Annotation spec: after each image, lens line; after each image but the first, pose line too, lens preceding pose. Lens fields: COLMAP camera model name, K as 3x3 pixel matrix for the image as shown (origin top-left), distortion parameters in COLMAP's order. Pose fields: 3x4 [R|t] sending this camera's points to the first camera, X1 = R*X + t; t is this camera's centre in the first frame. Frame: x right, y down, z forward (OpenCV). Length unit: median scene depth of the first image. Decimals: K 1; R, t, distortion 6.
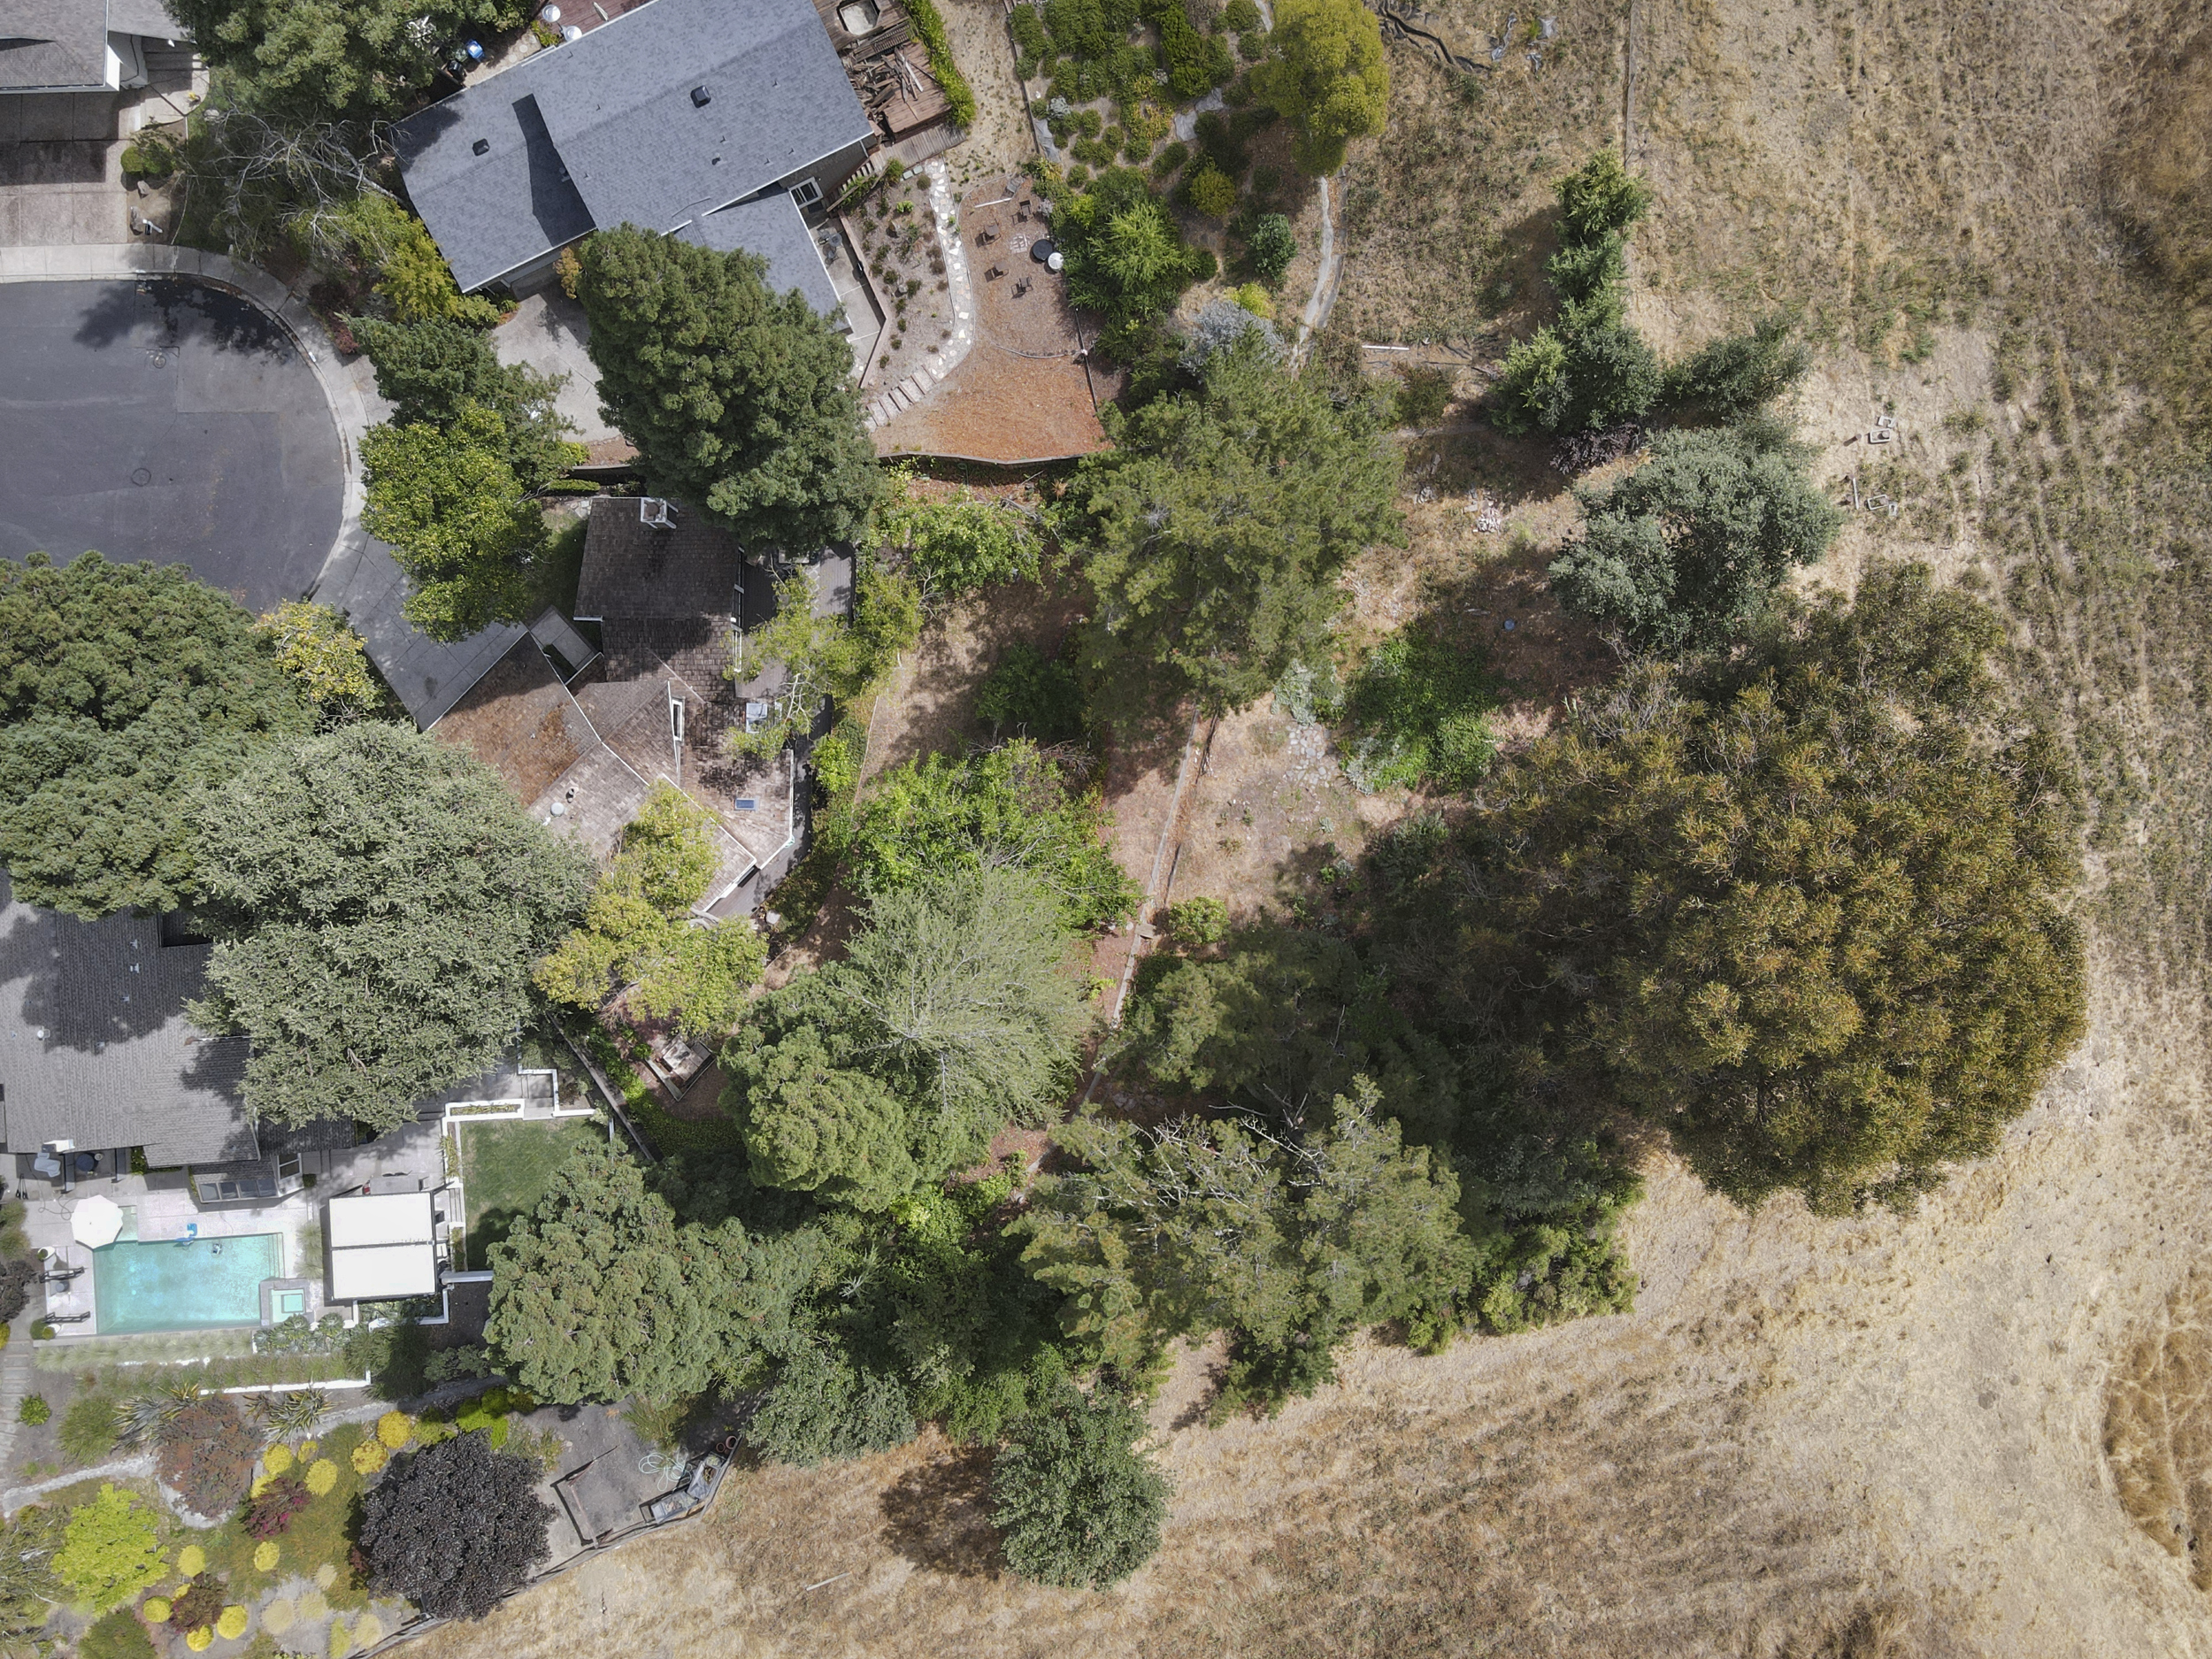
lens RADIAL K [[1577.3, 0, 1106.0], [0, 1577.3, 829.5], [0, 0, 1]] dist [-0.002618, 0.002349]
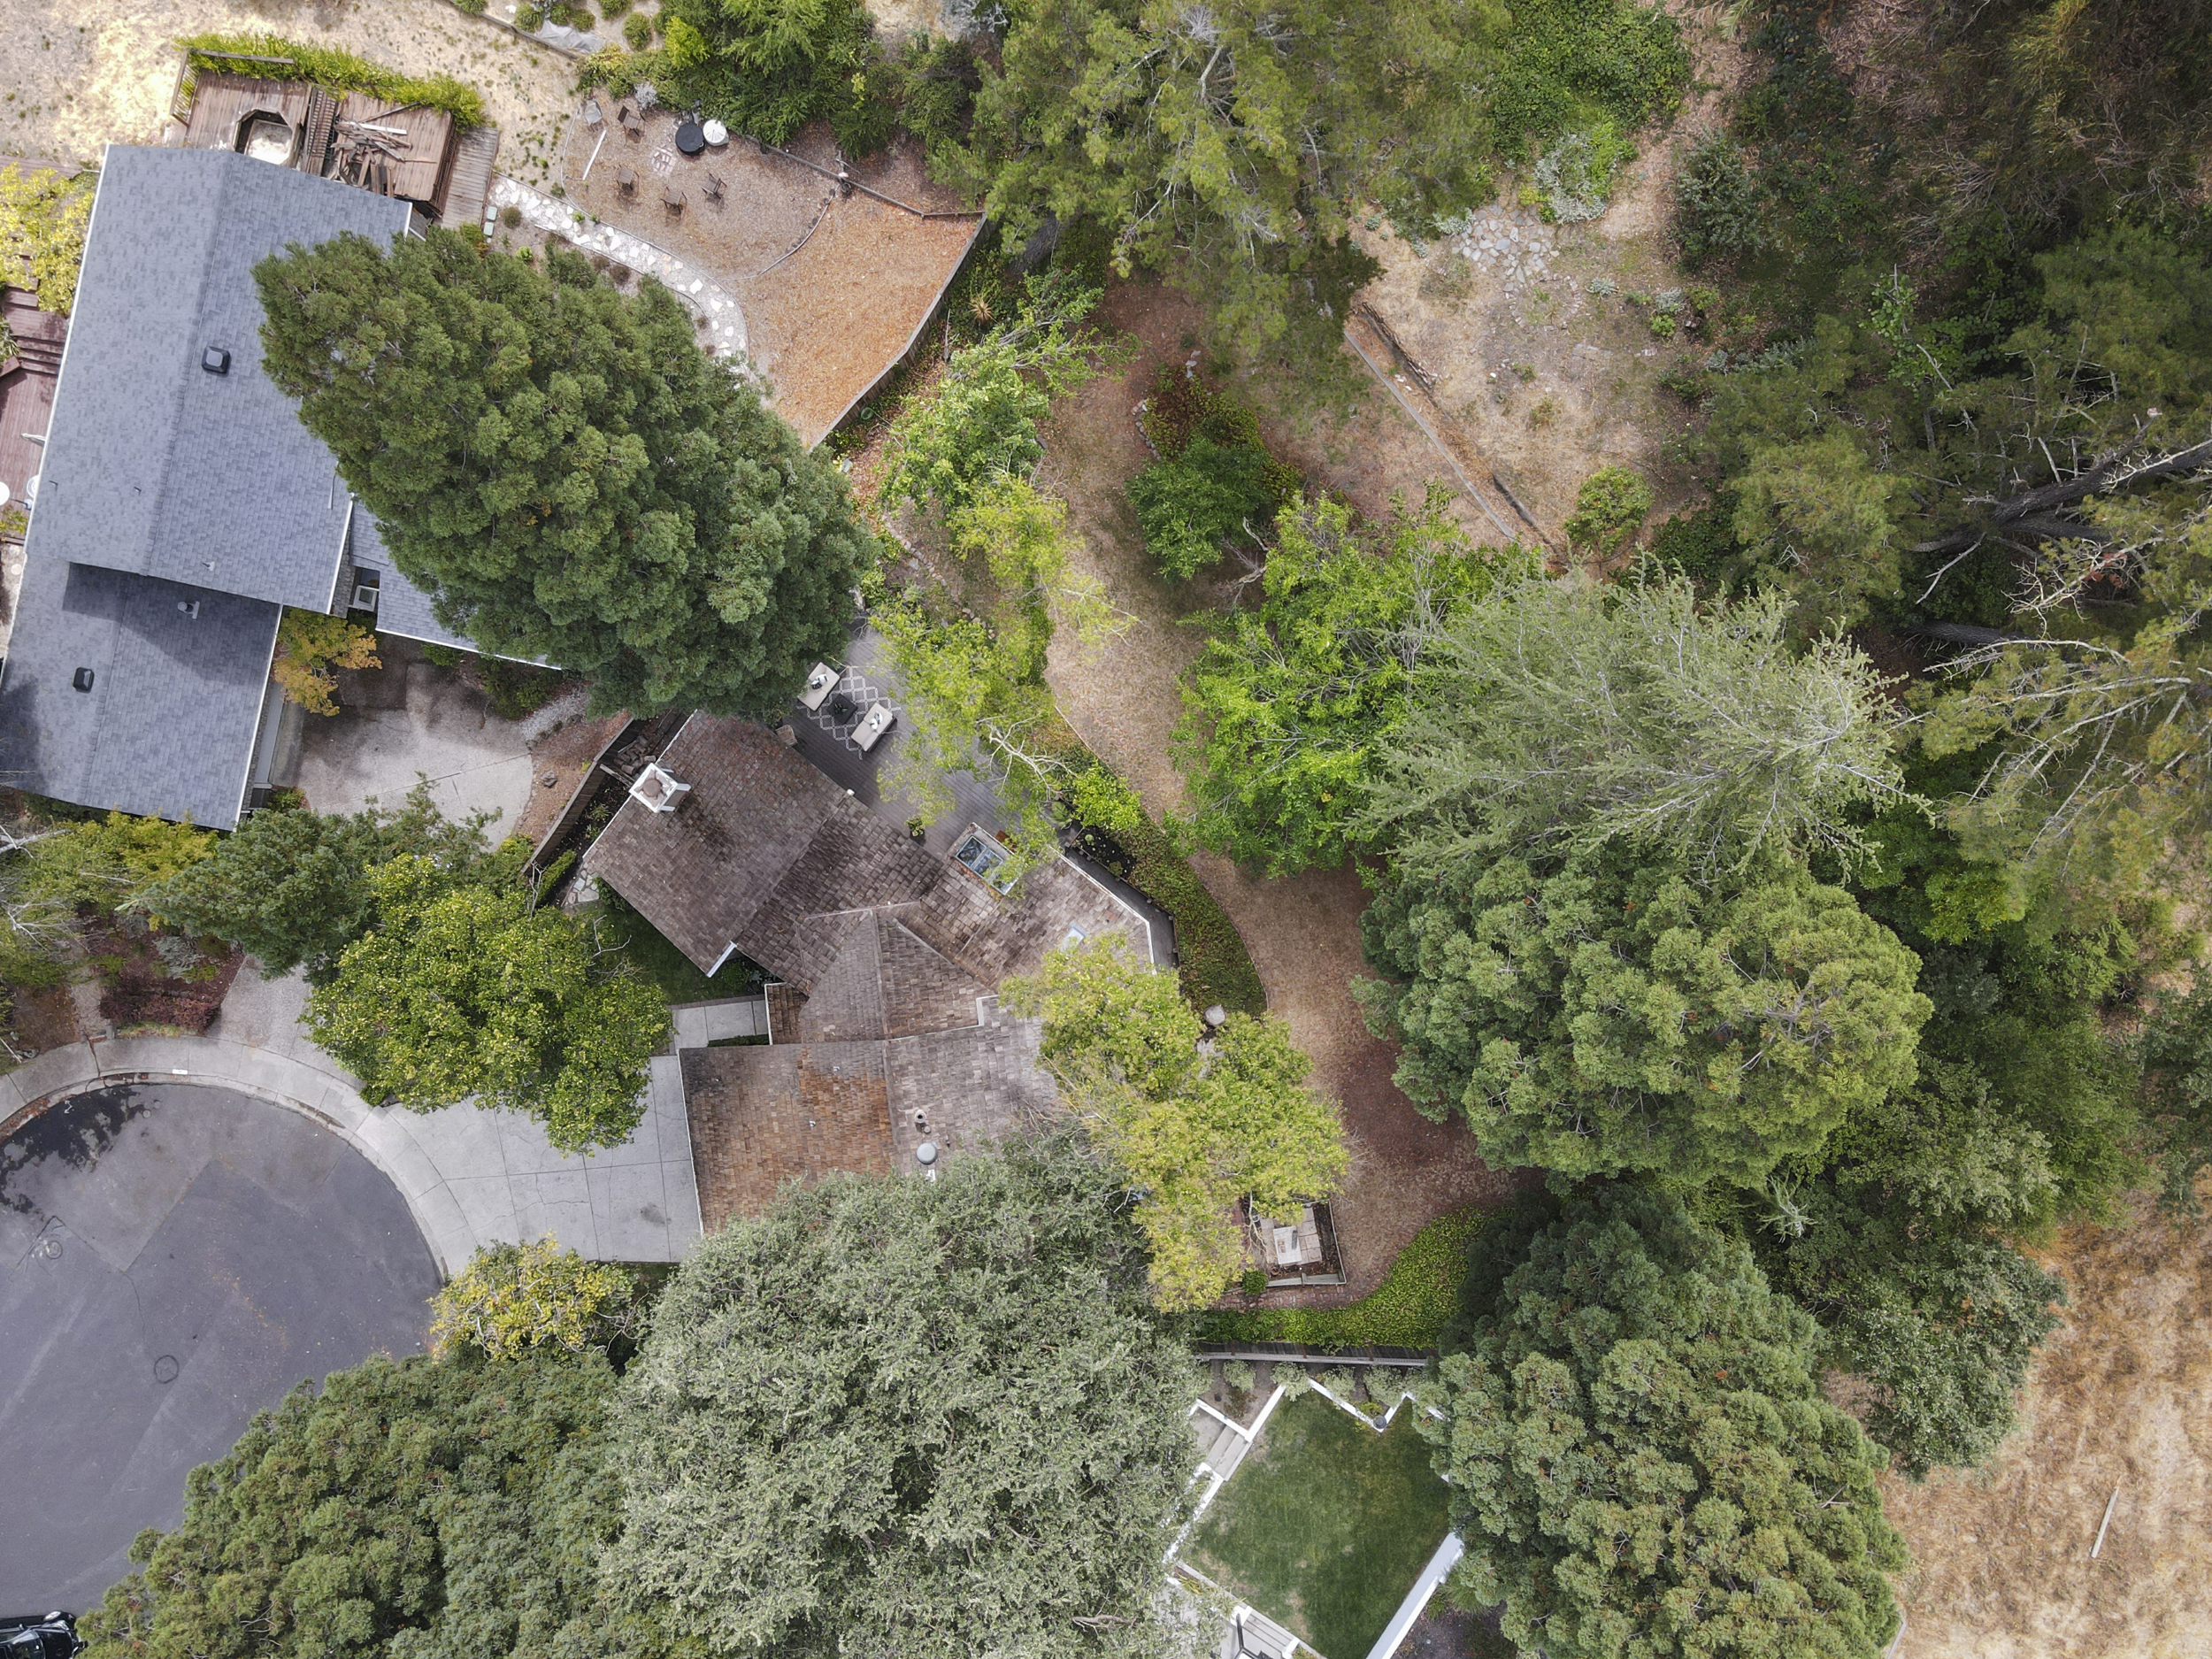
lens RADIAL K [[1594.6, 0, 1106.0], [0, 1594.6, 829.5], [0, 0, 1]] dist [0.034377, -0.041181]
pose [[0.600482, -0.799401, 0.019493, -0.193109], [0.799637, 0.600339, -0.013155, -0.024030], [-0.001186, 0.023487, 0.999723, 0.294584]]
